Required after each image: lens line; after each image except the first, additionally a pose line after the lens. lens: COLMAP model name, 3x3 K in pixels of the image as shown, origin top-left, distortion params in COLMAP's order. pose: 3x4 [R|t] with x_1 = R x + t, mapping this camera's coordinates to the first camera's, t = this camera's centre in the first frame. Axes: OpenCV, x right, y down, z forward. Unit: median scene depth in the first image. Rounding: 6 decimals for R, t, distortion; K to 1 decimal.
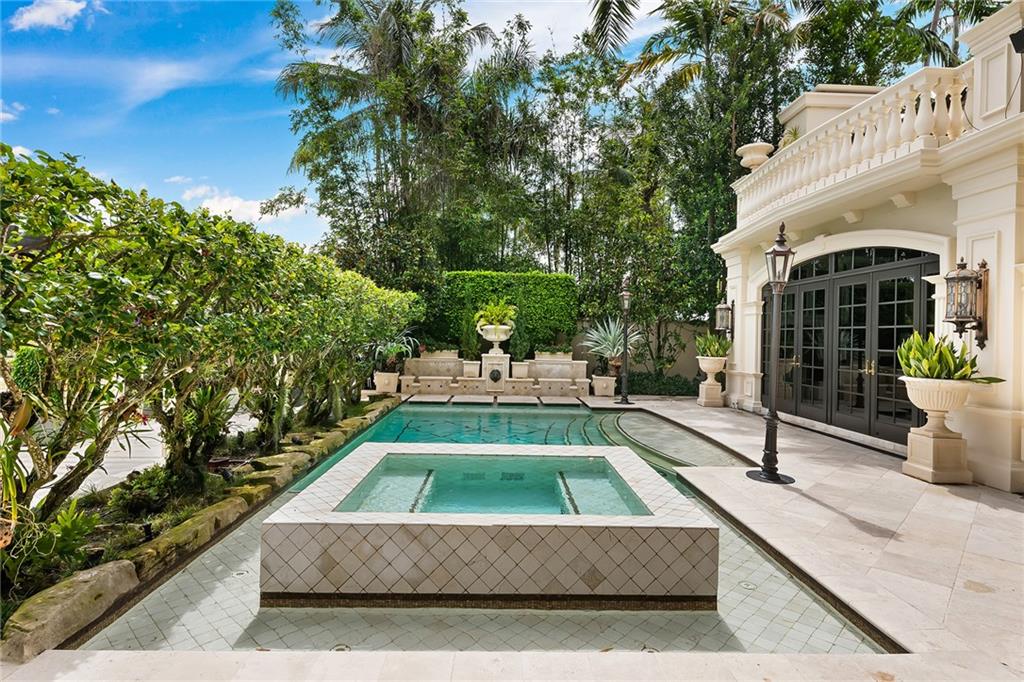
lens RADIAL K [[555.2, 0, 512.0], [0, 555.2, 341.0], [0, 0, 1]] dist [0.018489, -0.016514]
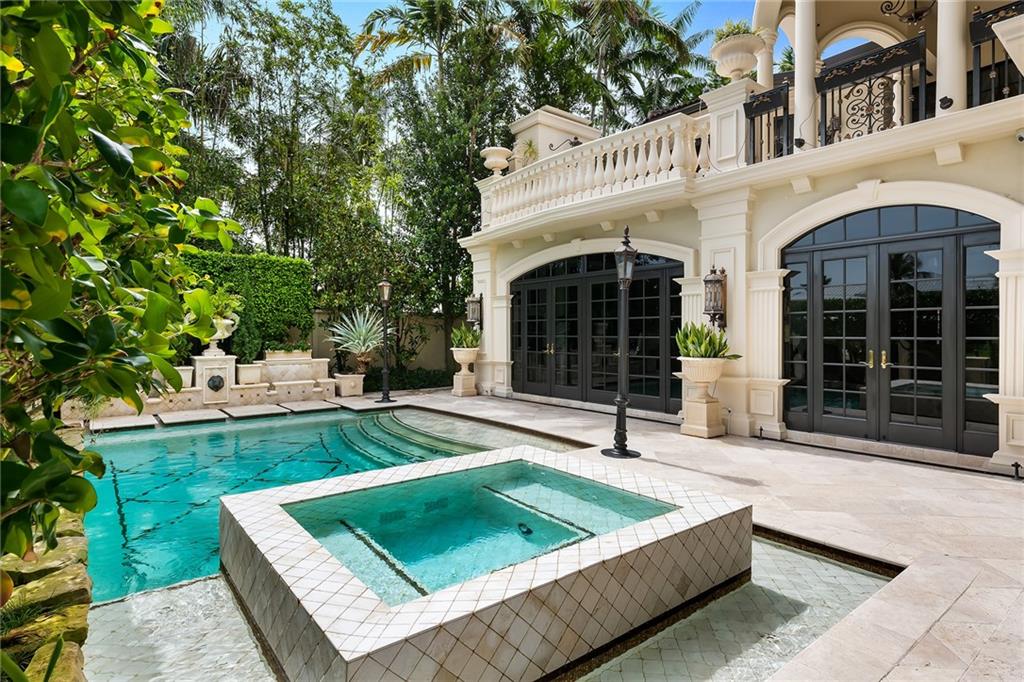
lens RADIAL K [[555.2, 0, 512.0], [0, 555.2, 341.0], [0, 0, 1]] dist [0.018489, -0.016514]
pose [[0.788861, -0.033376, 0.613665, -0.210697], [0.024060, 0.999436, 0.023429, -0.006801], [-0.614100, -0.003717, 0.789219, 0.137383]]
